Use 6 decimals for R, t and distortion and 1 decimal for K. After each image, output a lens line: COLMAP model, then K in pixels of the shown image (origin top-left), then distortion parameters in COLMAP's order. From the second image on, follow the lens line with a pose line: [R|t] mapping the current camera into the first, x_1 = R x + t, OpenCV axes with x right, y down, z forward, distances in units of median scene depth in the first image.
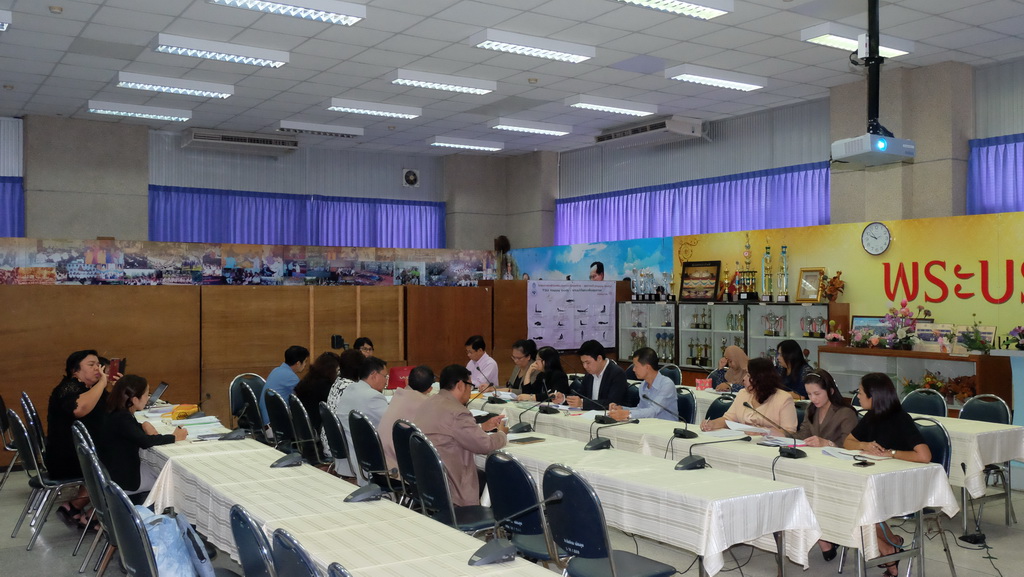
lens RADIAL K [[957.2, 0, 518.2], [0, 957.2, 291.0], [0, 0, 1]] dist [-0.004636, 0.027034]
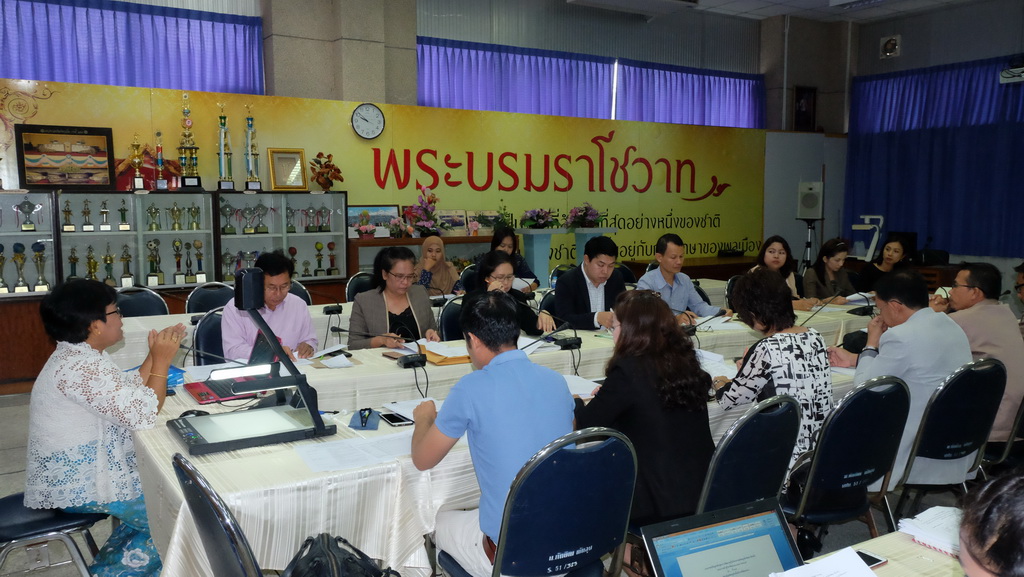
lens RADIAL K [[831.0, 0, 516.0], [0, 831.0, 289.8], [0, 0, 1]] dist [0.016274, 0.015492]
pose [[0.027745, -0.110269, 0.993514, -0.357102], [-0.000407, 0.993896, 0.110323, 0.015334], [-0.999615, -0.003465, 0.027531, 0.670903]]
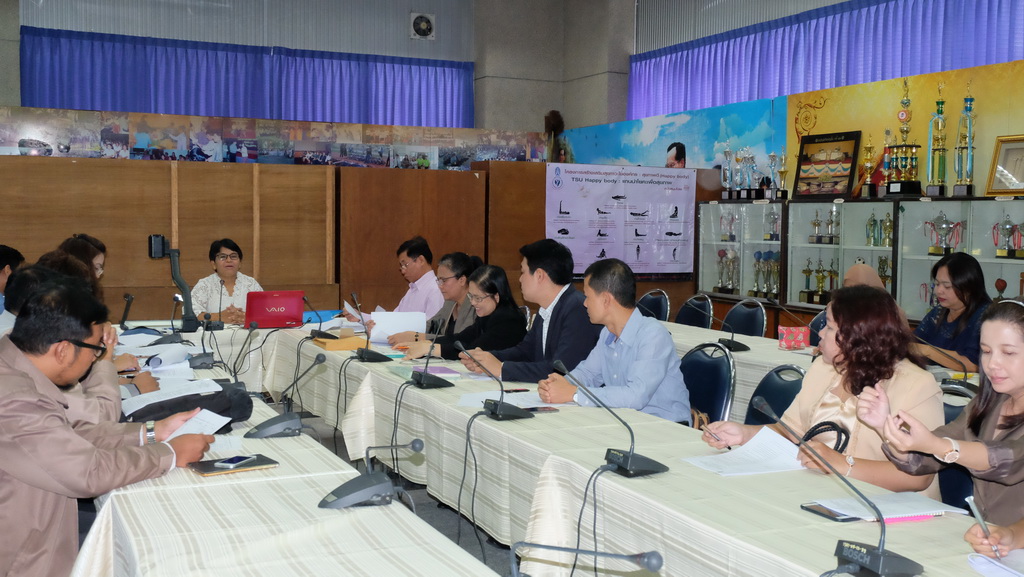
lens RADIAL K [[1096.7, 0, 521.5], [0, 1096.7, 283.0], [0, 0, 1]] dist [0.008513, 0.012187]
pose [[0.989918, 0.022411, -0.139855, 0.095214], [-0.013922, 0.998017, 0.061382, 0.023213], [0.140954, -0.058816, 0.988268, 0.272158]]
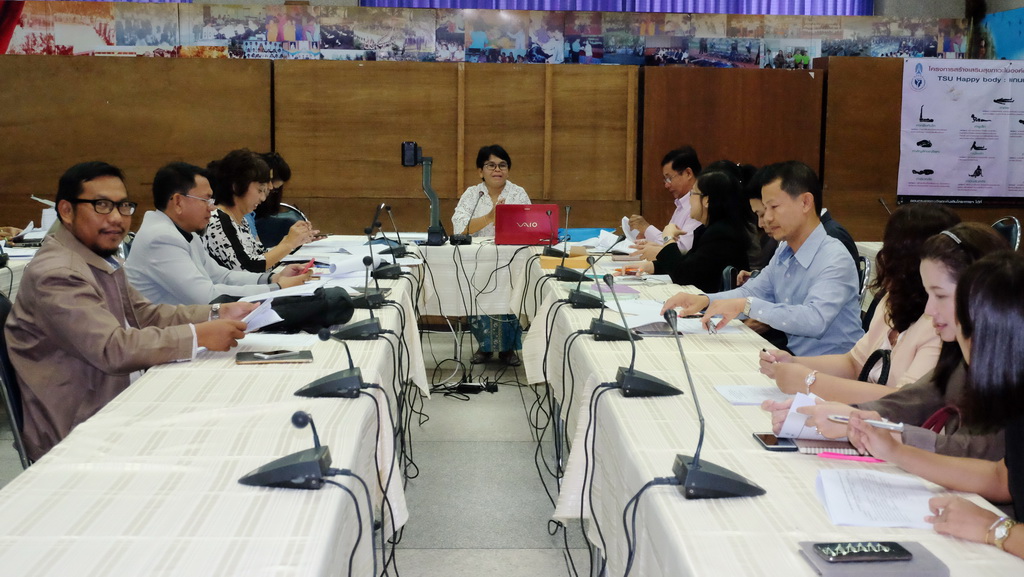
lens RADIAL K [[1344.8, 0, 522.9], [0, 1344.8, 286.9], [0, 0, 1]] dist [0.001677, -0.052190]
pose [[0.864947, 0.076288, -0.496031, 0.196717], [-0.015719, 0.992012, 0.125157, 0.022981], [0.501617, -0.100457, 0.859237, 0.262935]]
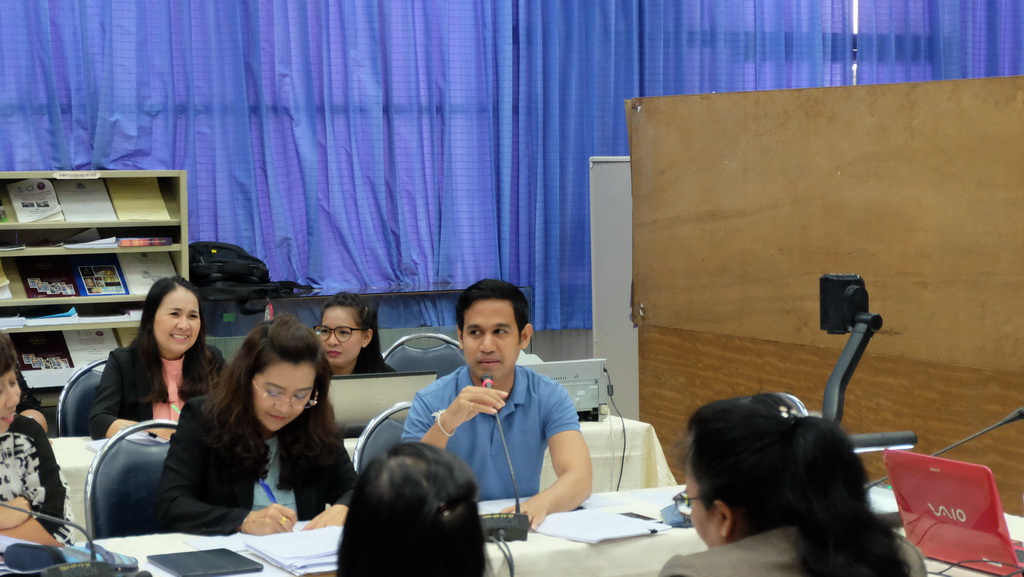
lens RADIAL K [[2143.9, 0, 546.2], [0, 2143.9, 283.3], [0, 0, 1]] dist [0.075393, 0.123504]
pose [[-0.083876, 0.063981, -0.994420, 0.250526], [0.012085, 0.997928, 0.063188, 0.010533], [0.996403, -0.006717, -0.084475, 0.730324]]
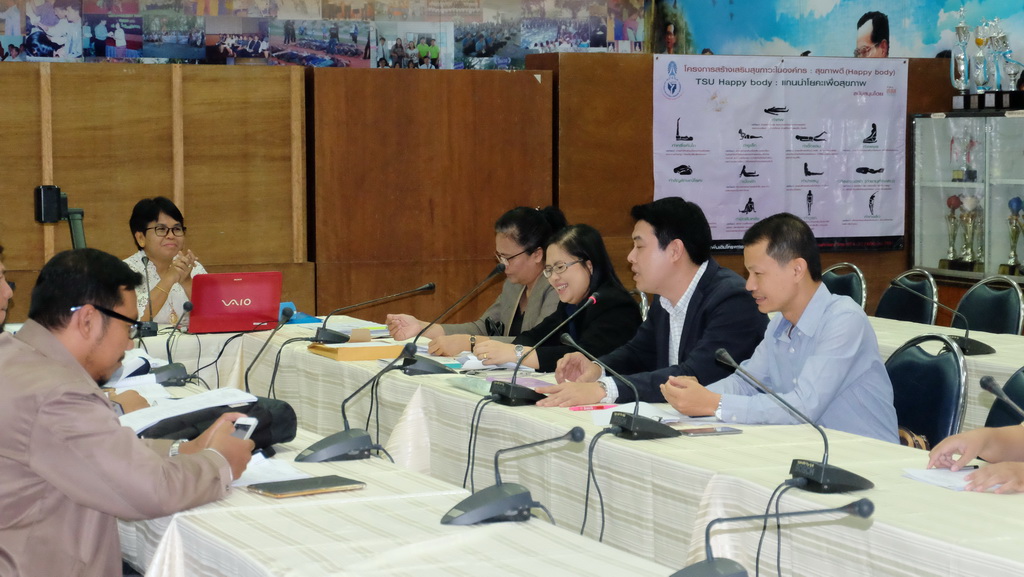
lens RADIAL K [[2143.9, 0, 546.2], [0, 2143.9, 283.3], [0, 0, 1]] dist [0.075393, 0.123504]
pose [[0.988580, 0.009528, -0.150397, 0.094054], [0.000930, 0.997595, 0.069312, 0.019563], [0.150696, -0.068661, 0.986193, 0.155385]]
